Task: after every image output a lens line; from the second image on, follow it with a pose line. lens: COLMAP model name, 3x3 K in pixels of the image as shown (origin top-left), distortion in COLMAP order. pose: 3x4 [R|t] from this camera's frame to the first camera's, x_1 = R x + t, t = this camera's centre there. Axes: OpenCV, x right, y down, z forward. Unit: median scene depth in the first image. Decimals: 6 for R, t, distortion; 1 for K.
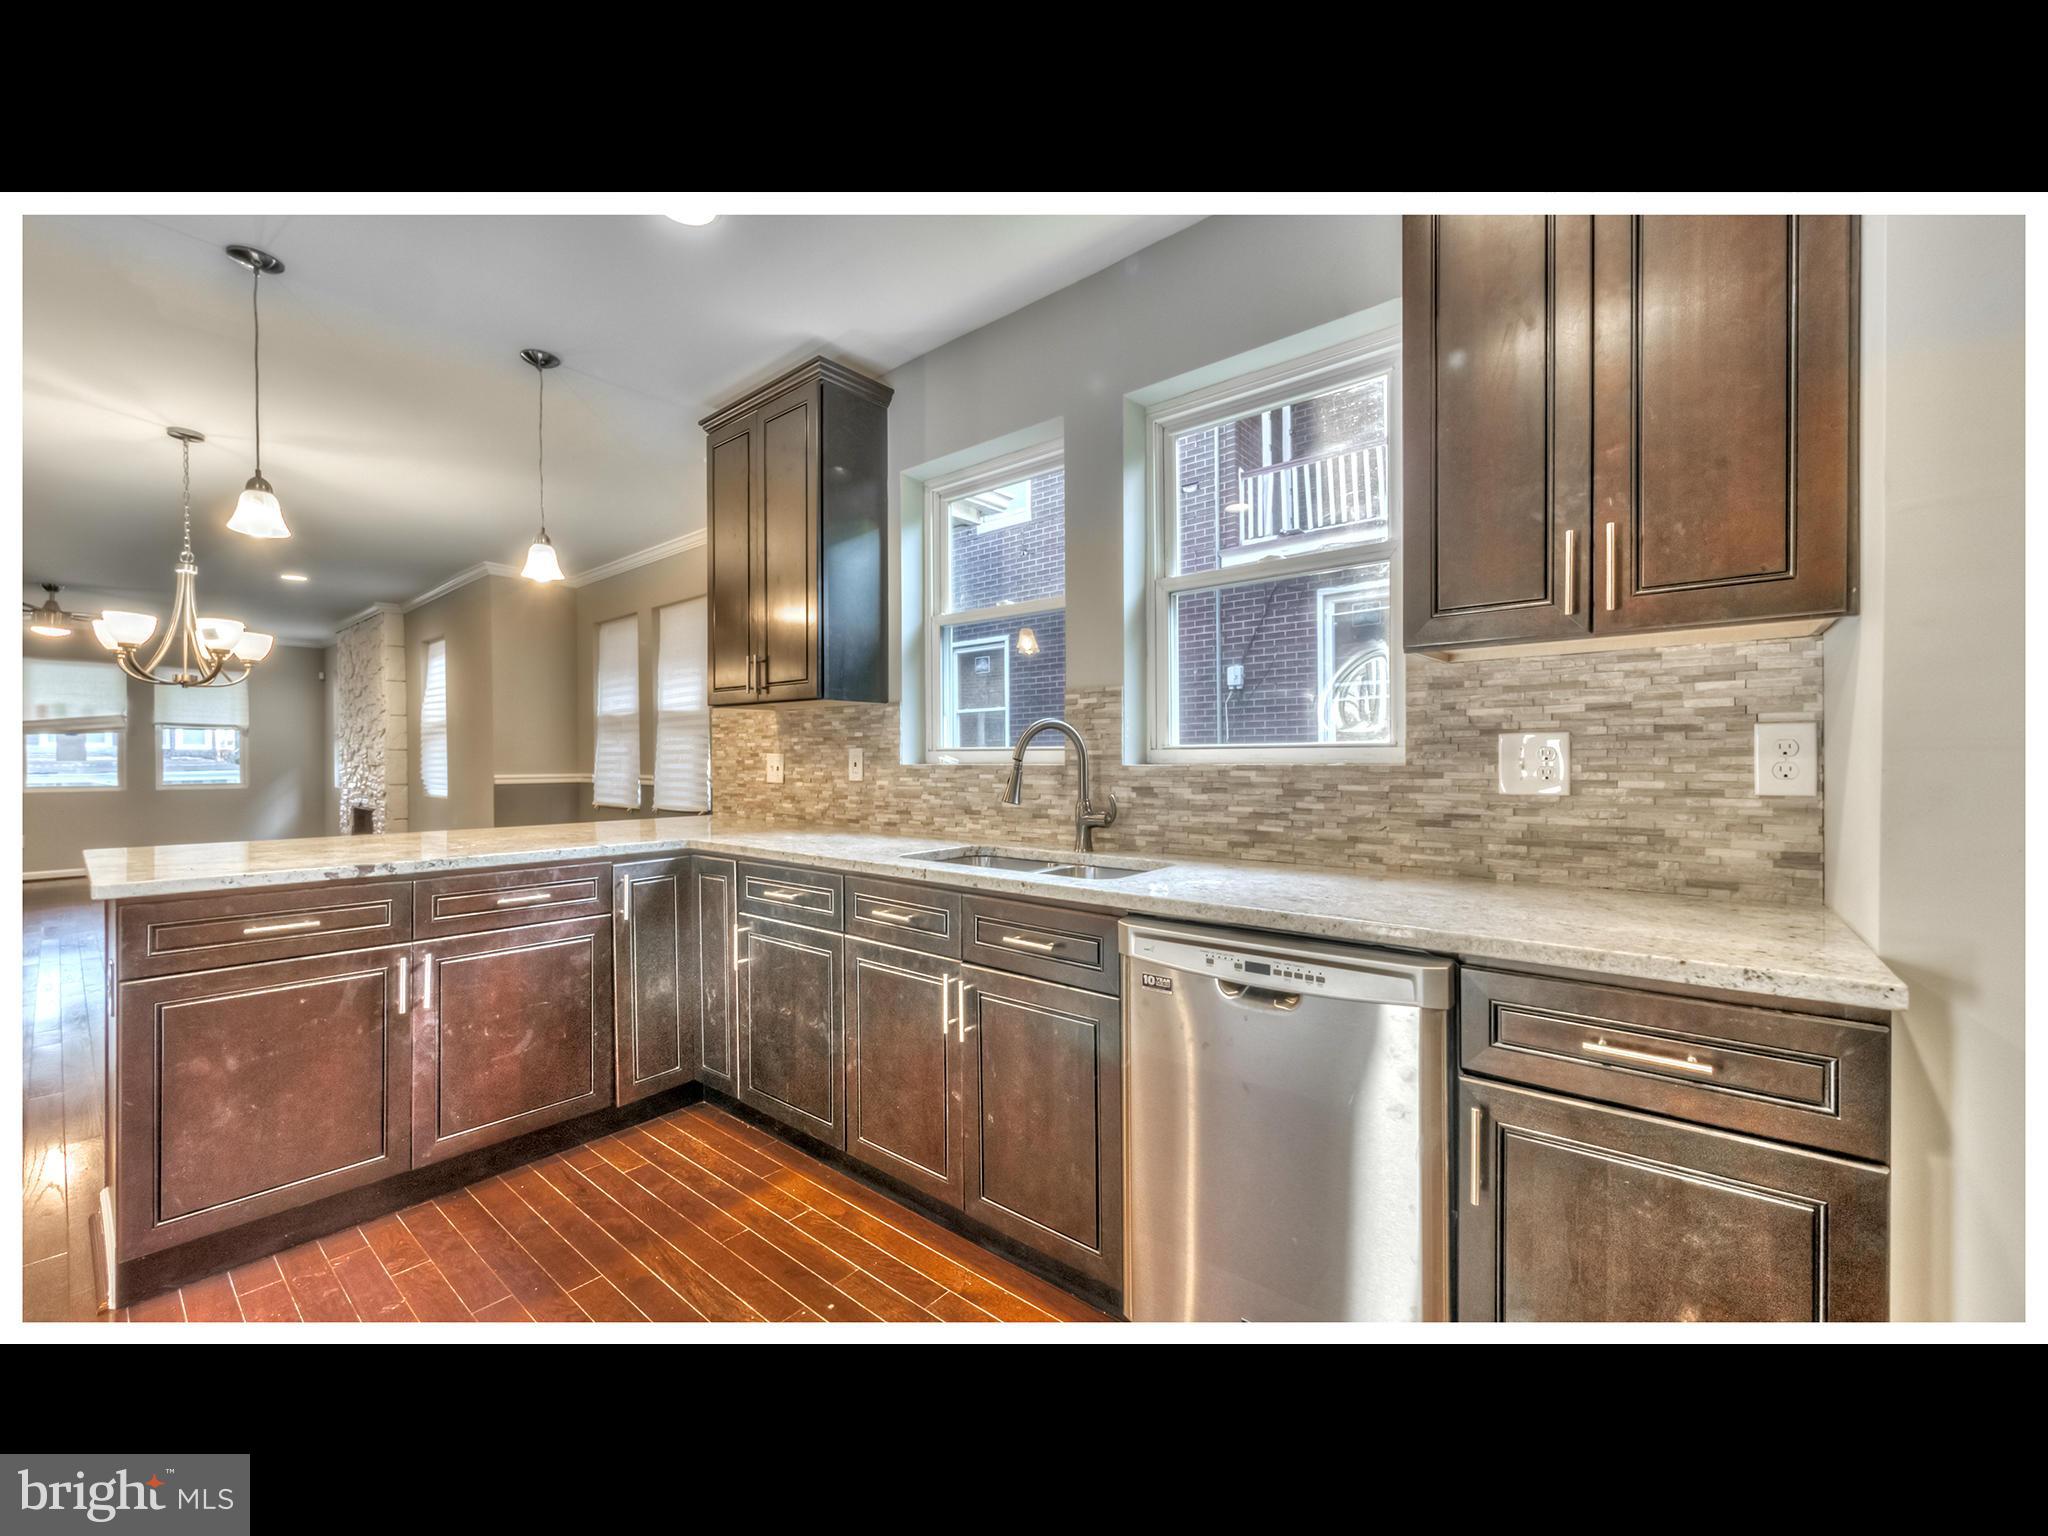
lens RADIAL K [[794.9, 0, 1004.2], [0, 794.9, 771.1], [0, 0, 1]] dist [-0.005373, 0.000862]
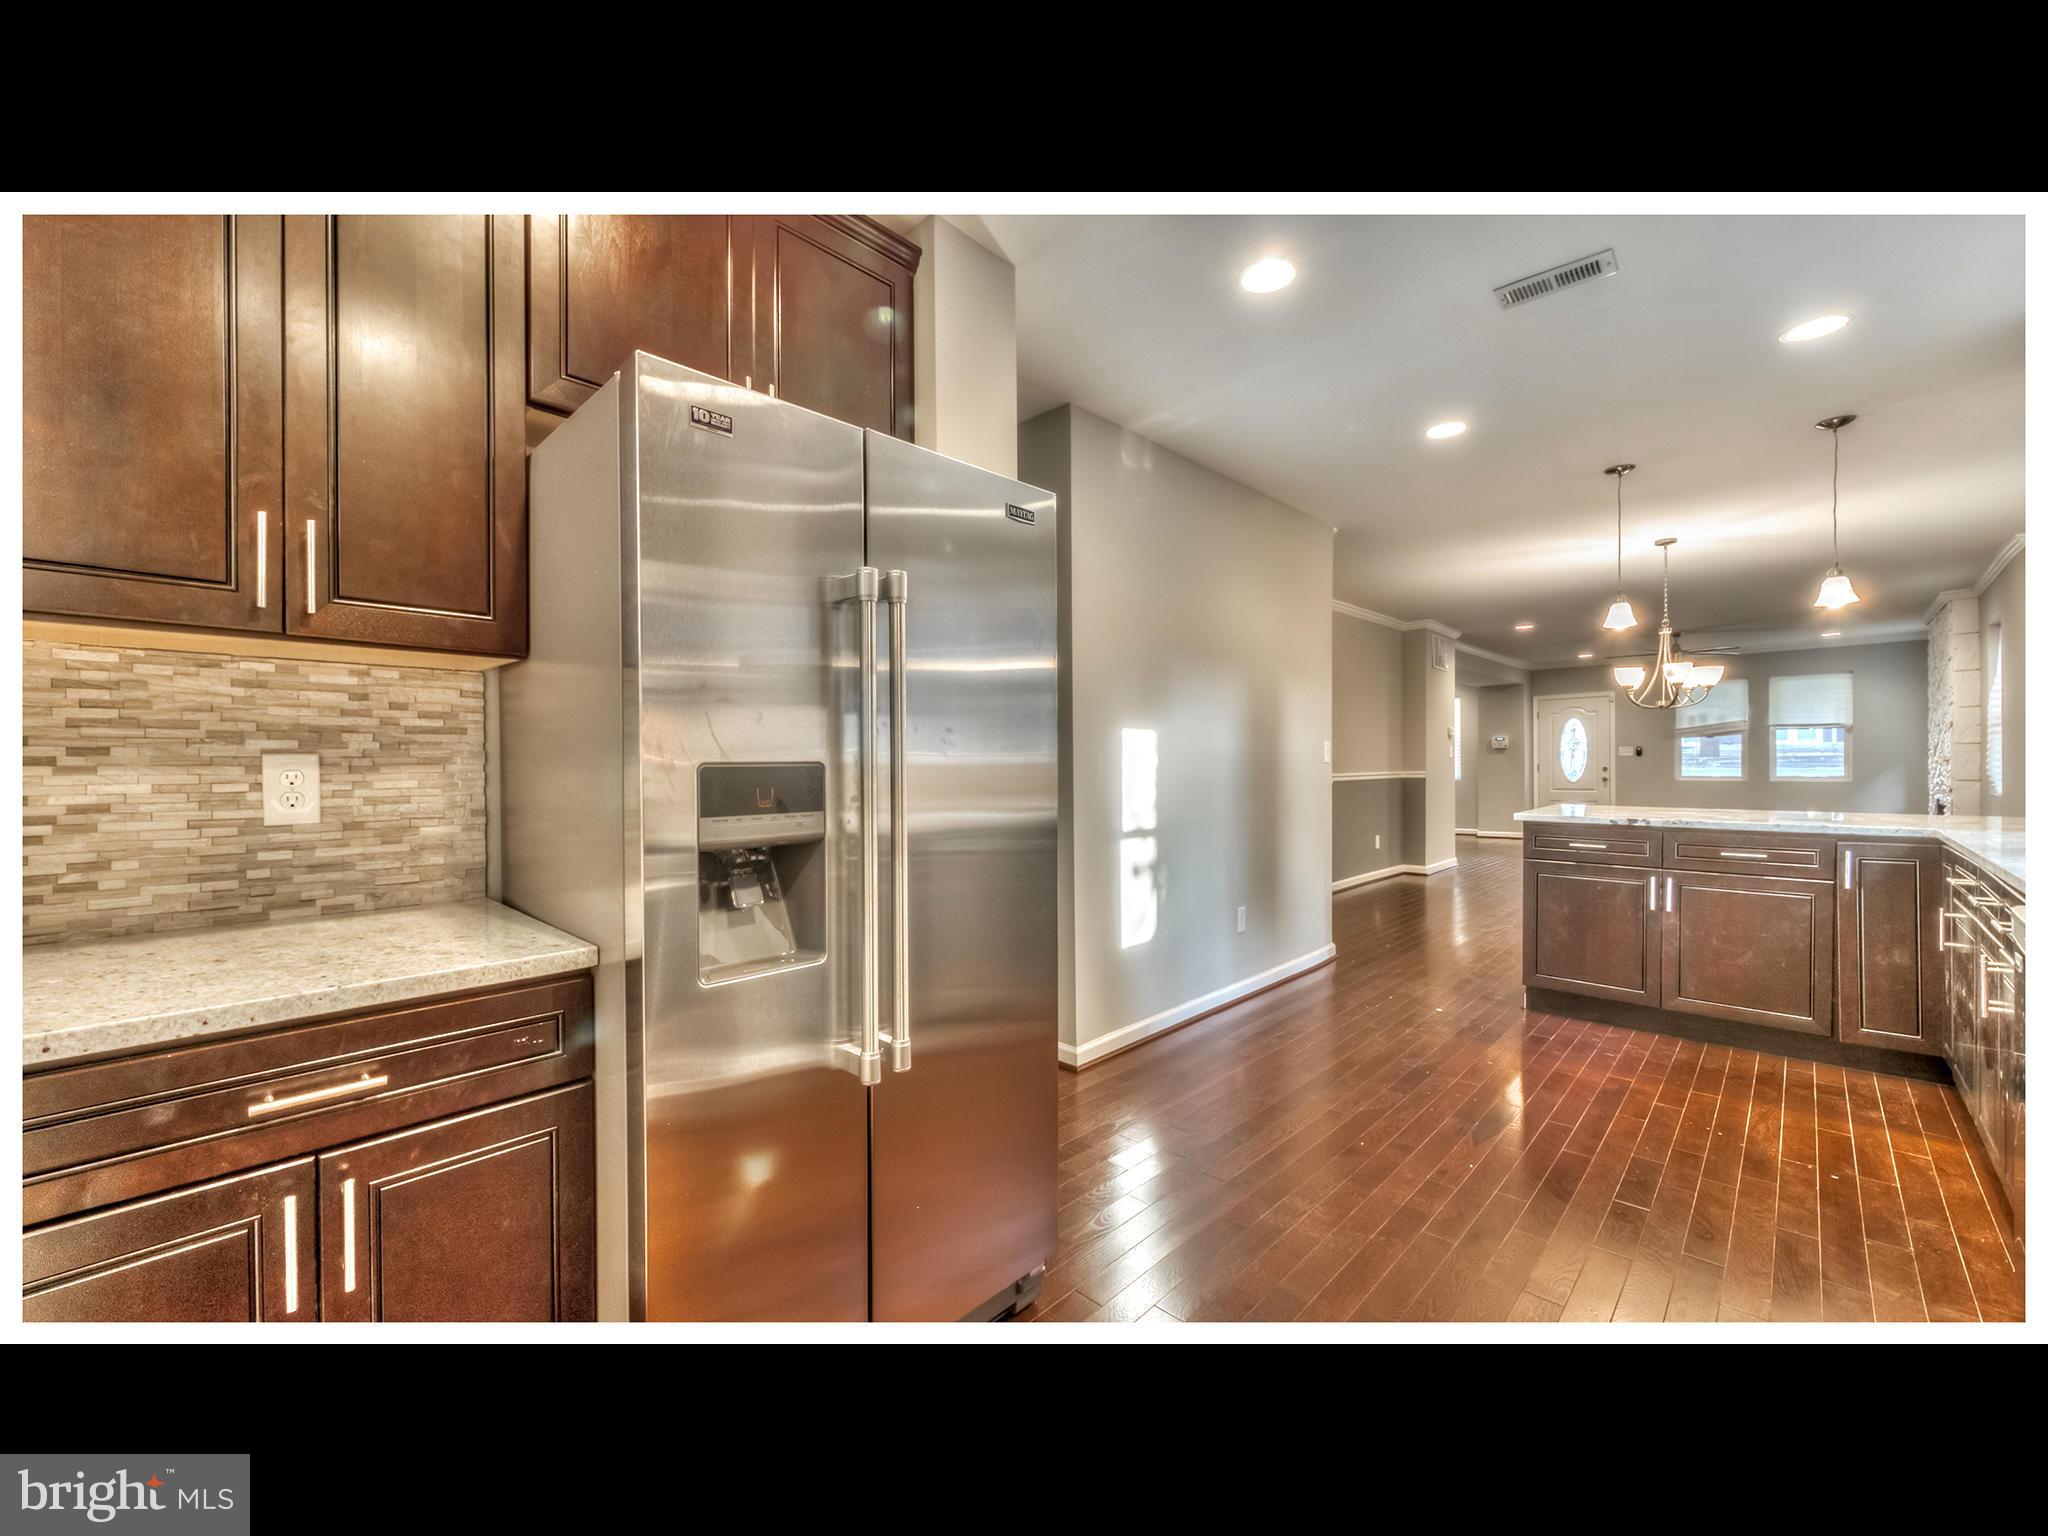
lens RADIAL K [[794.9, 0, 1038.1], [0, 794.9, 767.4], [0, 0, 1]] dist [-0.005373, 0.000862]
pose [[-0.050609, 0.005905, -0.998701, 1.171354], [-0.005573, 0.999965, 0.006194, 0.003513], [0.998703, 0.005879, -0.050574, -0.251304]]
